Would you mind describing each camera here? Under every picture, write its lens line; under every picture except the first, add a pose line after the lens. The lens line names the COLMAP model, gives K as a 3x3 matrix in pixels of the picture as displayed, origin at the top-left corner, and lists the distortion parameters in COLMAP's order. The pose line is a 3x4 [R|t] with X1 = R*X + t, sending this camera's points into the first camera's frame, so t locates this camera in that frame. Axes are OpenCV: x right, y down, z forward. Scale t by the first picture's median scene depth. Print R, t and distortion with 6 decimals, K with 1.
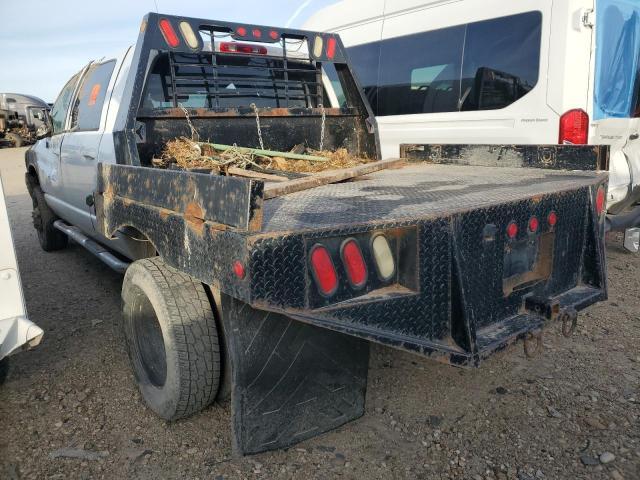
lens RADIAL K [[492.2, 0, 320.0], [0, 492.2, 240.0], [0, 0, 1]] dist [0.000650, -0.000052]
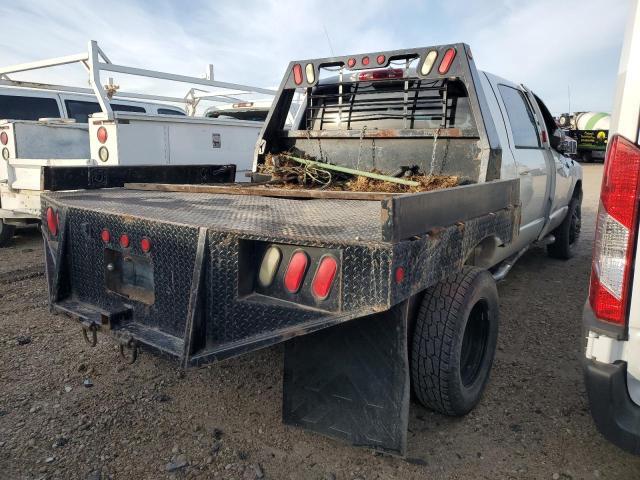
lens RADIAL K [[492.2, 0, 320.0], [0, 492.2, 240.0], [0, 0, 1]] dist [0.000650, -0.000052]
pose [[0.265134, 0.214000, -0.940164, 0.999261], [-0.242380, 0.958542, 0.149830, -0.189340], [0.933250, 0.188152, 0.306012, 0.682129]]
